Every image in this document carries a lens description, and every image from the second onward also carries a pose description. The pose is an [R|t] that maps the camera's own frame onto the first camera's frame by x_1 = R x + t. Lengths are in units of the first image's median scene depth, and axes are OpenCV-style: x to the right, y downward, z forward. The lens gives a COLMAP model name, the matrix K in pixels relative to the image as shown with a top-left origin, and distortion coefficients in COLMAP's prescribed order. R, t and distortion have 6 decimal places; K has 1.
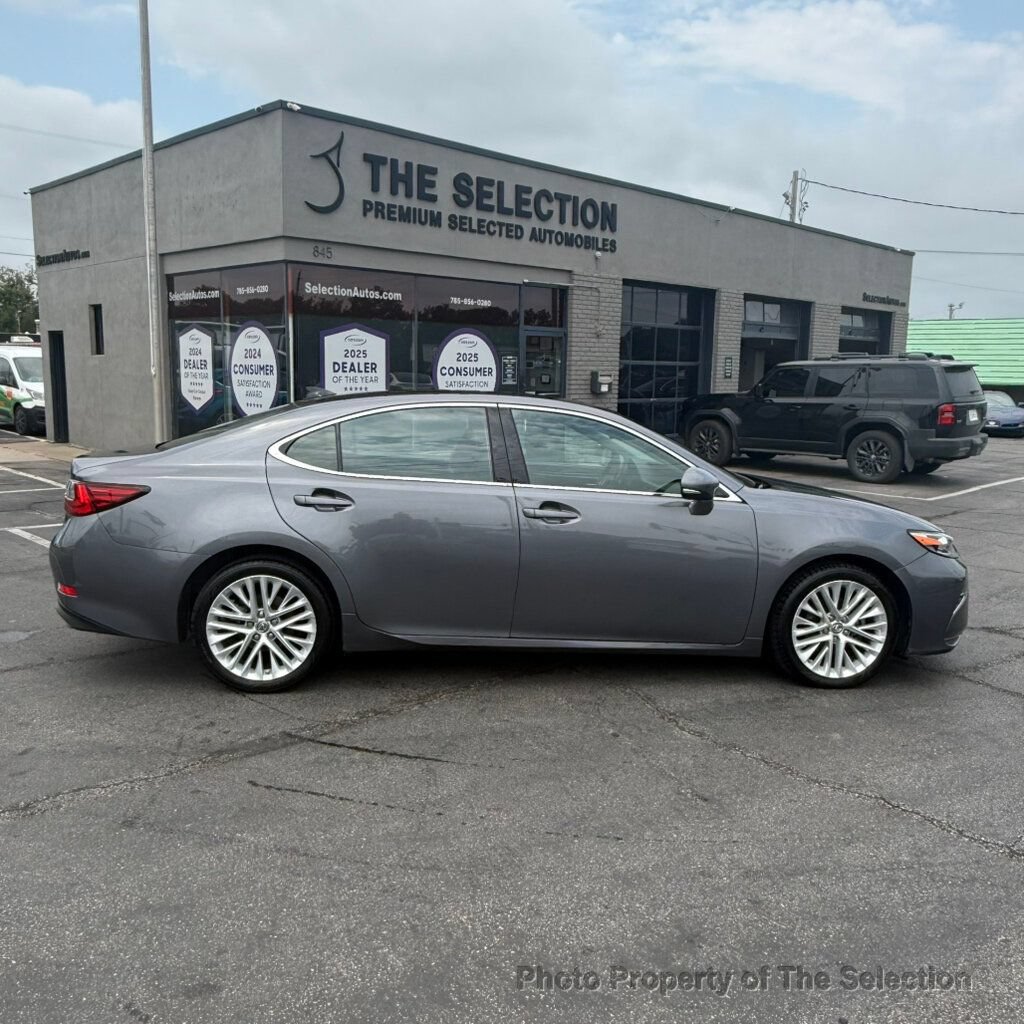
lens RADIAL K [[920.7, 0, 508.2], [0, 920.7, 521.3], [0, 0, 1]] dist [-0.002039, 0.000582]
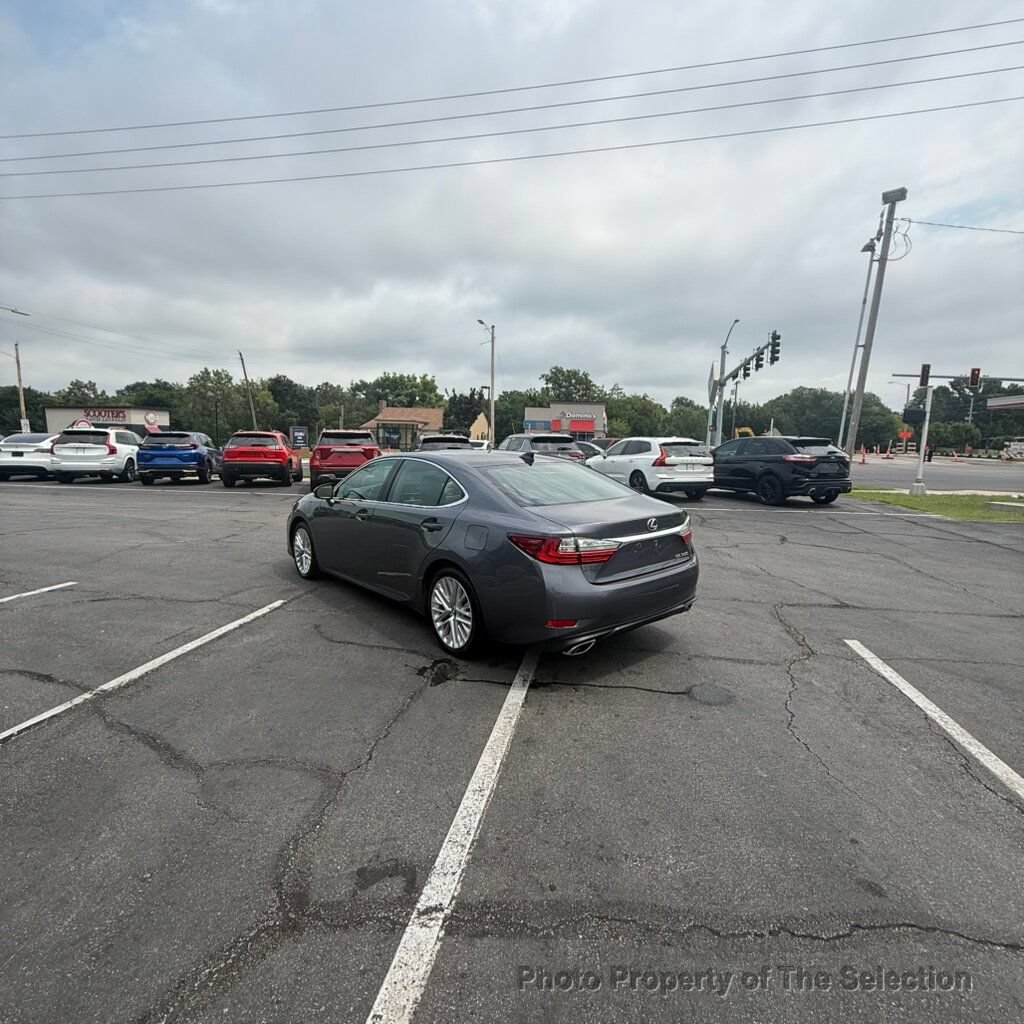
lens RADIAL K [[541.3, 0, 510.4], [0, 541.3, 509.1], [0, 0, 1]] dist [-0.001398, 0.001422]
pose [[-0.559592, -0.141554, 0.816590, -0.843345], [0.097634, 0.967185, 0.234566, -0.243211], [-0.822997, 0.210988, -0.527408, 1.382402]]
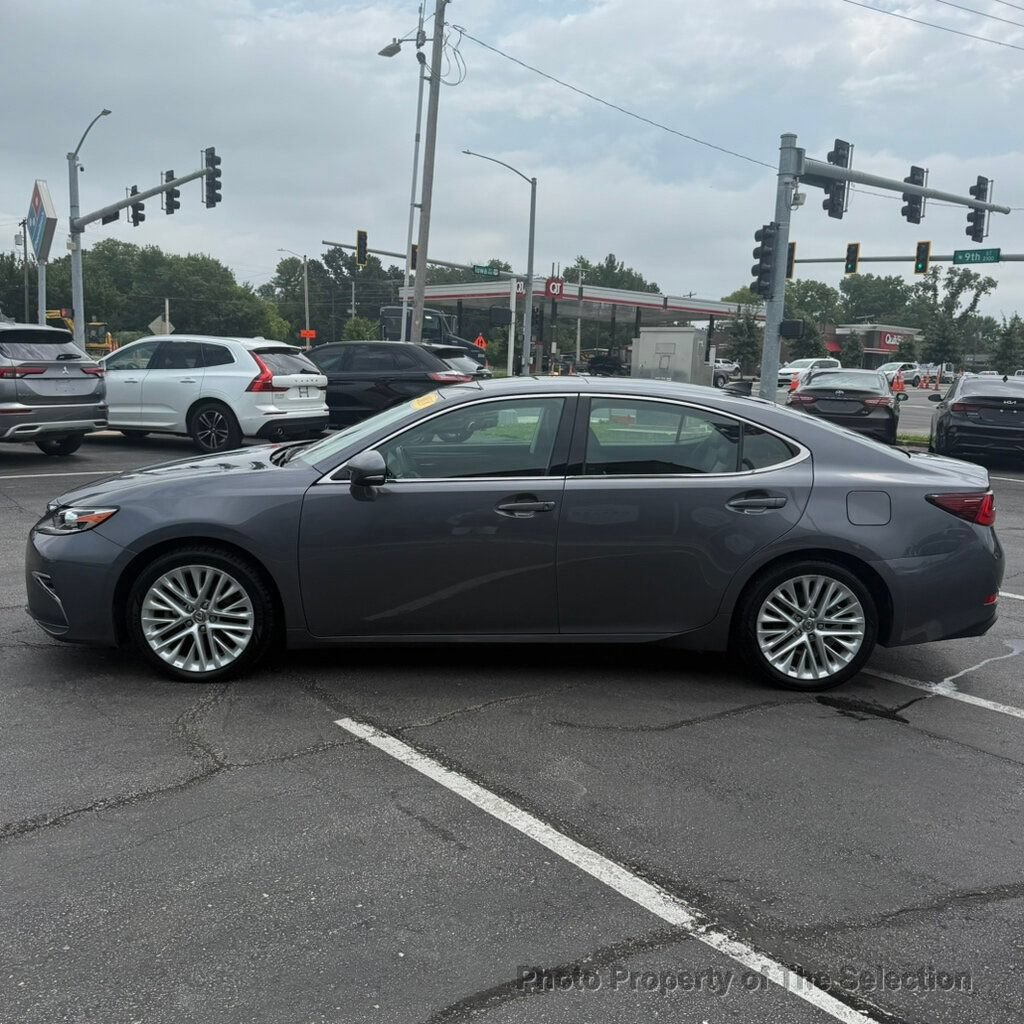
lens RADIAL K [[994.6, 0, 525.8], [0, 994.6, 523.4], [0, 0, 1]] dist [0.030663, 0.000000]
pose [[-0.994445, -0.077505, 0.071221, -0.057055], [-0.051304, 0.947709, 0.314986, -0.299359], [-0.091909, 0.309583, -0.946420, 1.909897]]
